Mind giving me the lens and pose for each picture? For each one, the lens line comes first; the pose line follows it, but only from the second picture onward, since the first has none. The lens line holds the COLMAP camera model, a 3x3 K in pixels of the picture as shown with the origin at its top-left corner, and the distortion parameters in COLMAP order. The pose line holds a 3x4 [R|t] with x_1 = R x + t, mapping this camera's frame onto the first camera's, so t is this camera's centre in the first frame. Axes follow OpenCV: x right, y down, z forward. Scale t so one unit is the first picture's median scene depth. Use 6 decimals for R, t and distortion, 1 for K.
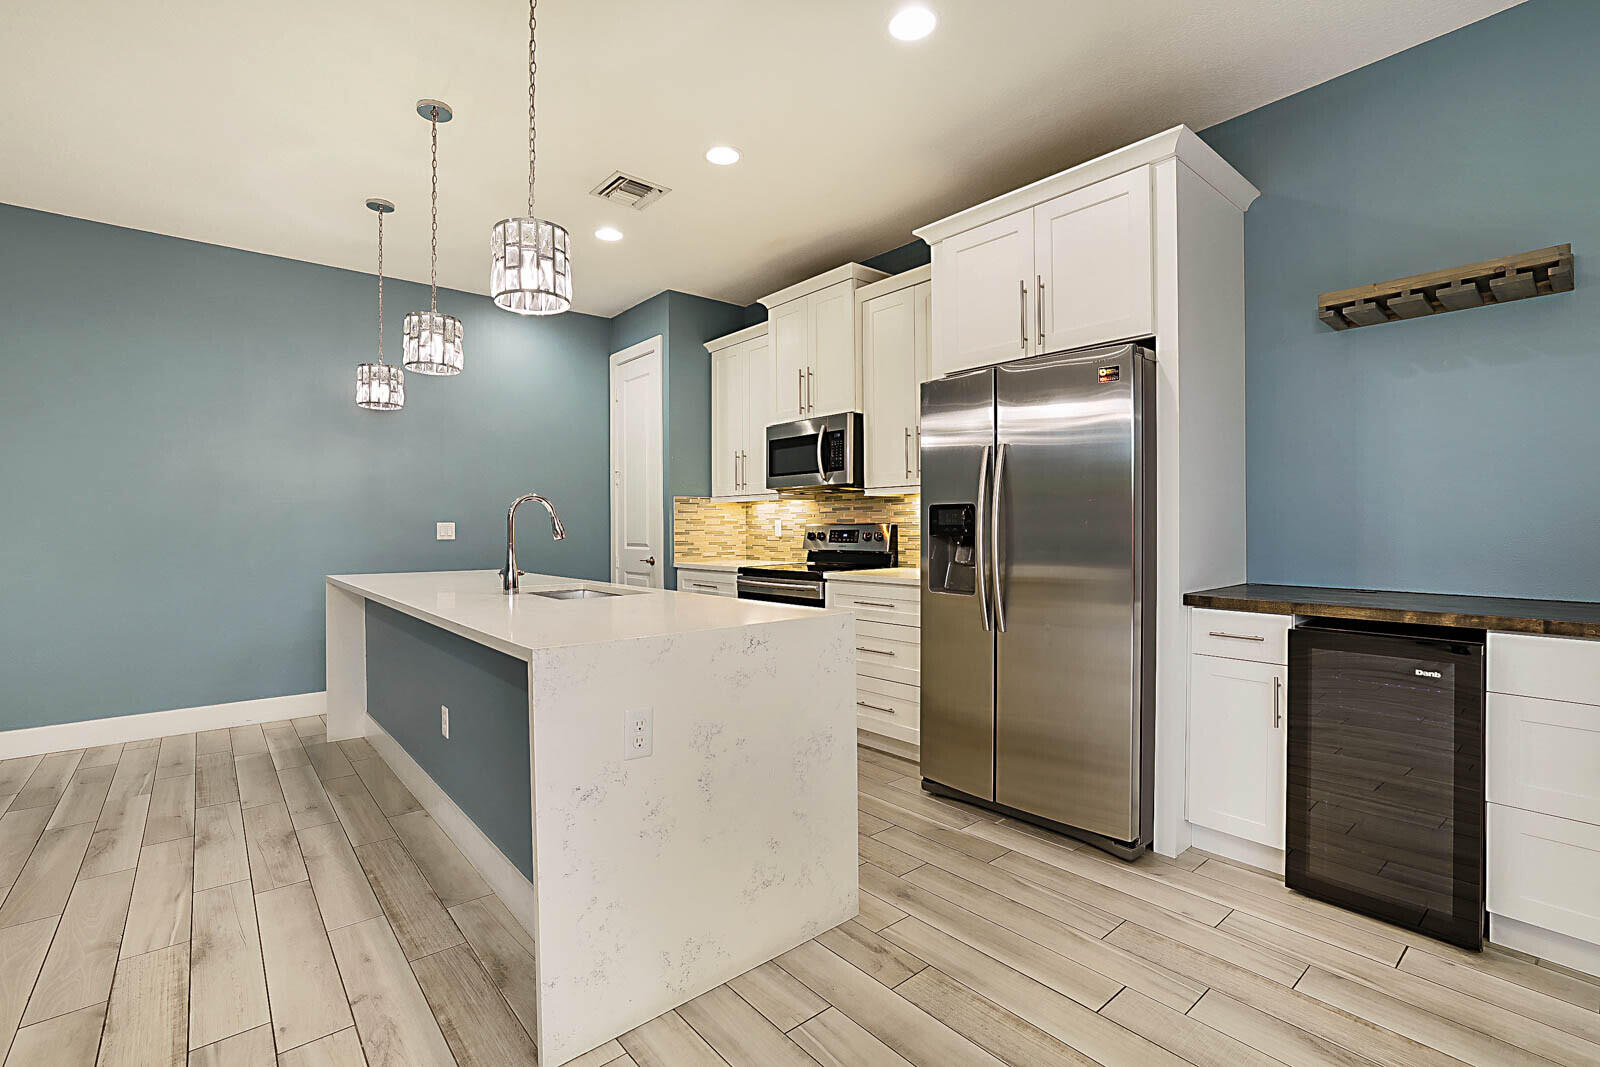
lens RADIAL K [[711.2, 0, 784.6], [0, 711.2, 529.8], [0, 0, 1]] dist [-0.016799, -0.000232]
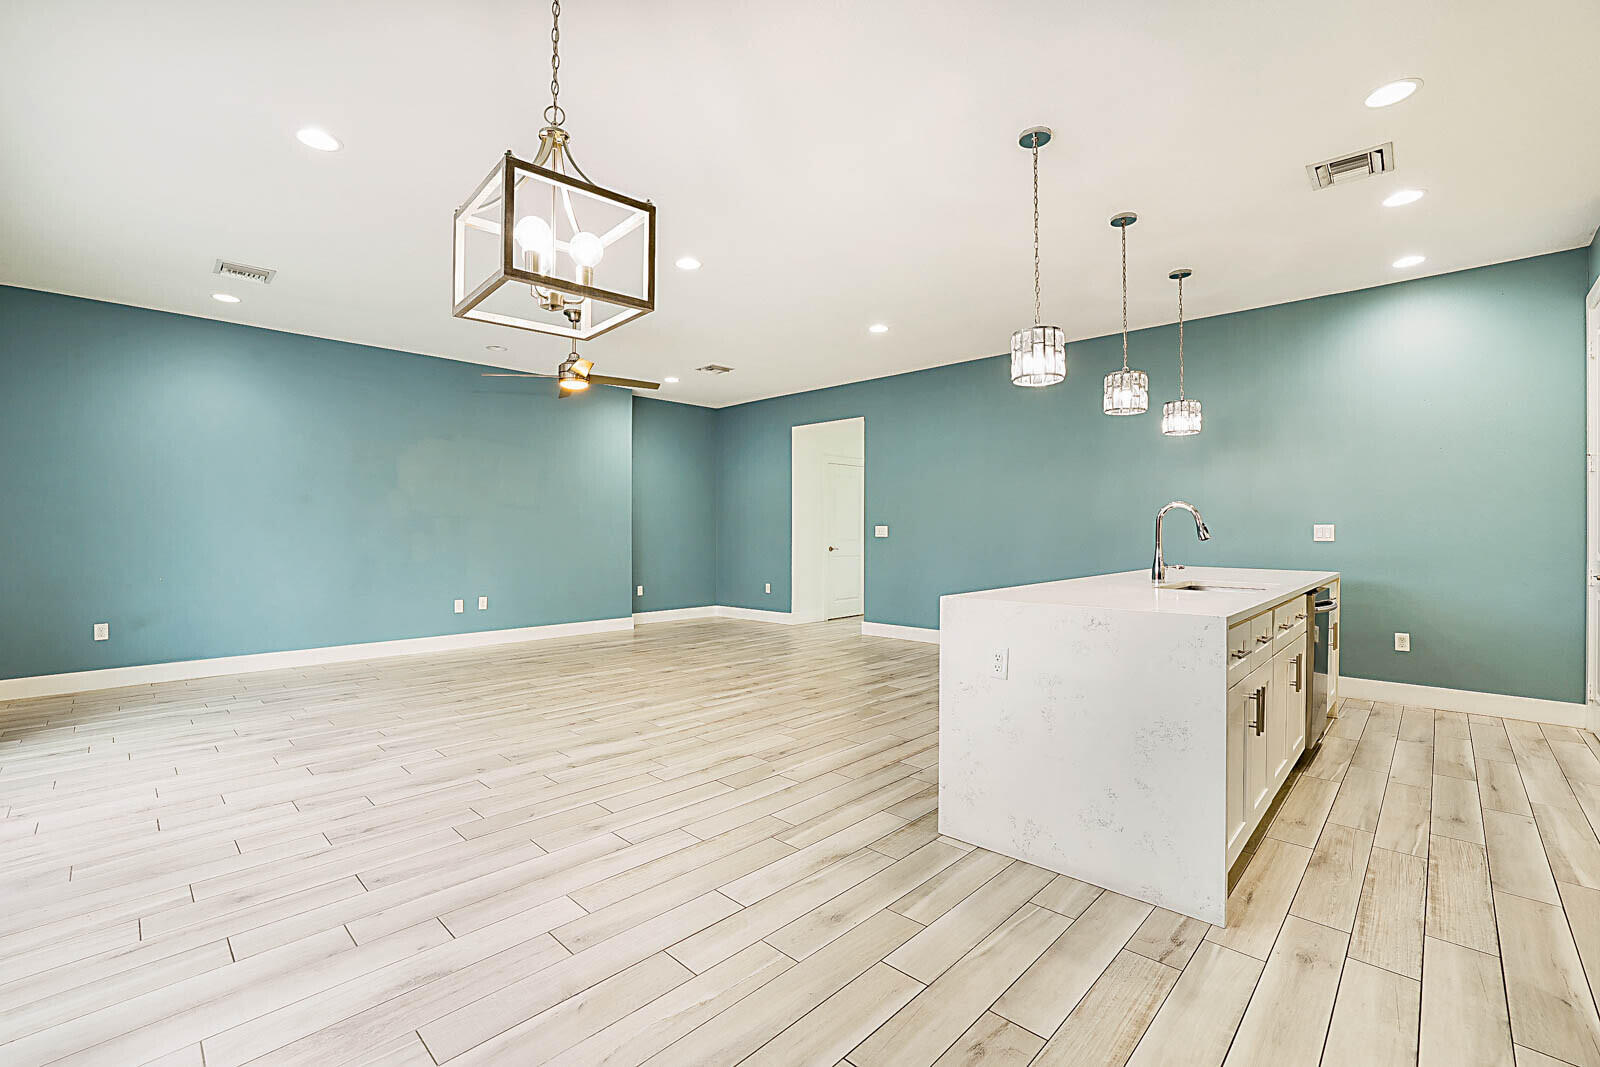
lens RADIAL K [[682.4, 0, 776.6], [0, 682.4, 524.1], [0, 0, 1]] dist [-0.026872, 0.001583]
pose [[0.090523, -0.013733, -0.995800, 0.708072], [-0.009010, 0.999853, -0.014608, 0.010896], [0.995854, 0.010295, 0.090386, 0.228855]]
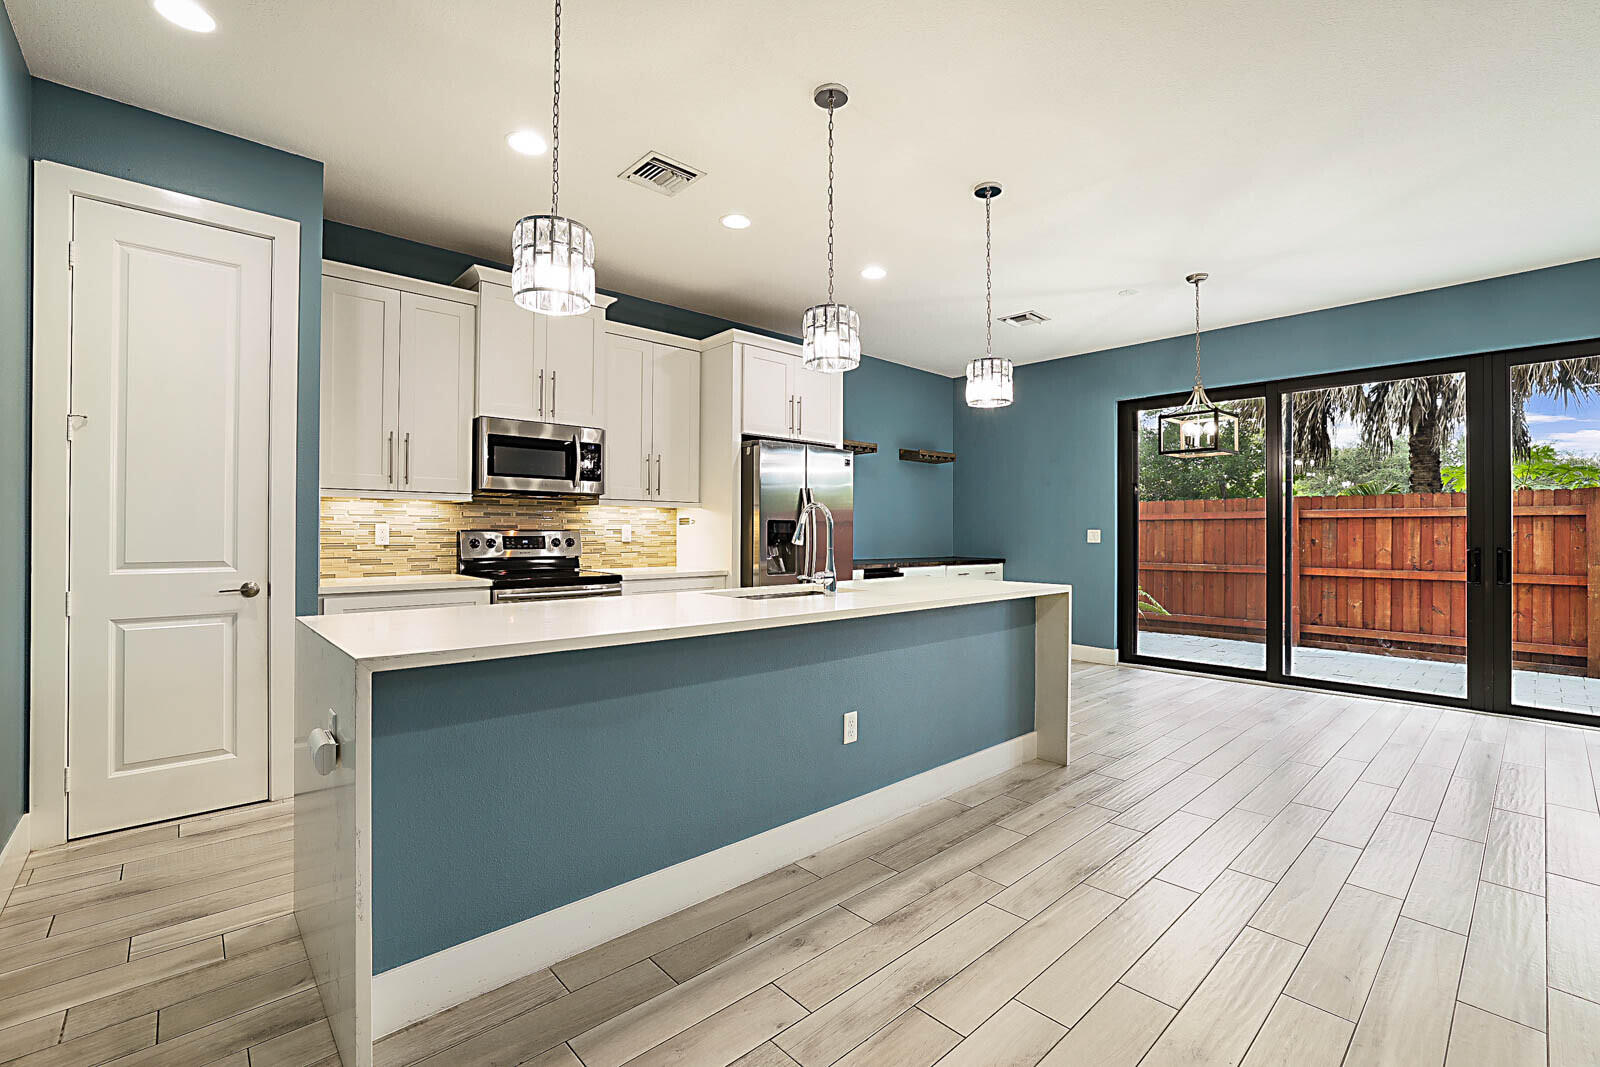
lens RADIAL K [[682.4, 0, 788.9], [0, 682.4, 524.3], [0, 0, 1]] dist [-0.026872, 0.001583]
pose [[-0.027046, 0.013902, 0.999538, -1.387066], [0.000046, 0.999903, -0.013905, -0.004993], [-0.999634, -0.000330, -0.027044, 1.065683]]
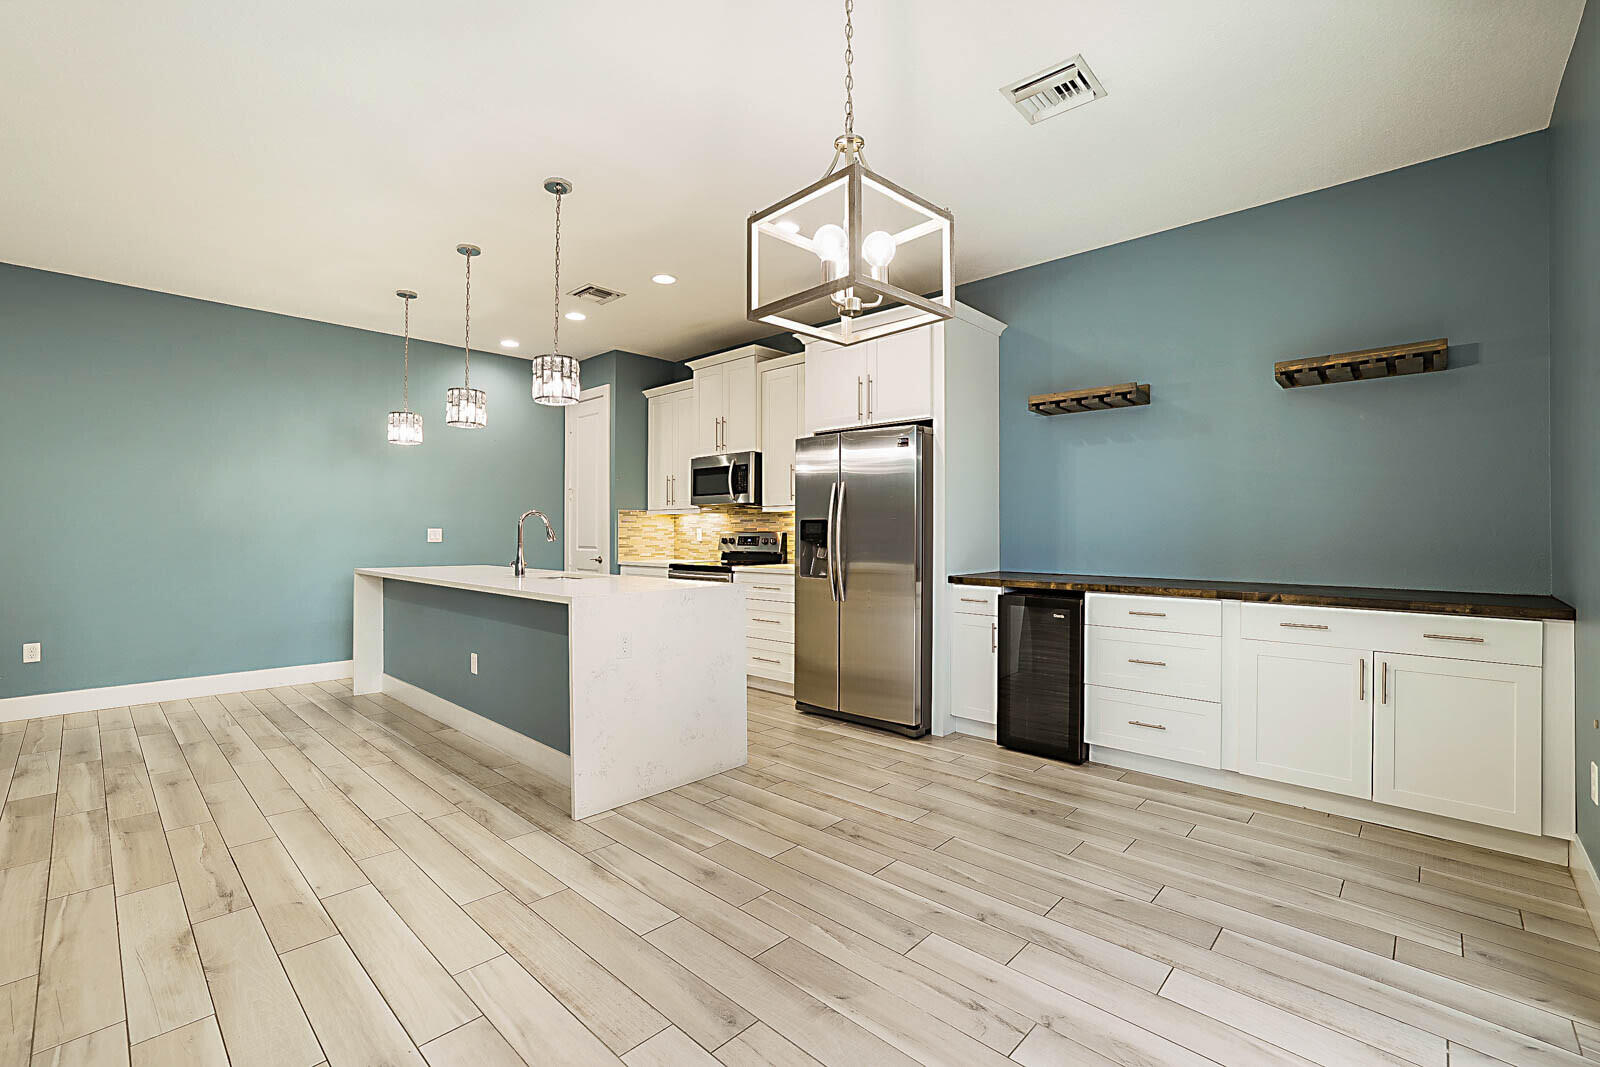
lens RADIAL K [[682.4, 0, 784.6], [0, 682.4, 523.9], [0, 0, 1]] dist [-0.026872, 0.001583]
pose [[0.993101, 0.007278, 0.117037, -0.000803], [-0.005136, 0.999814, -0.018591, 0.000908], [-0.117151, 0.017862, 0.992953, -0.474525]]
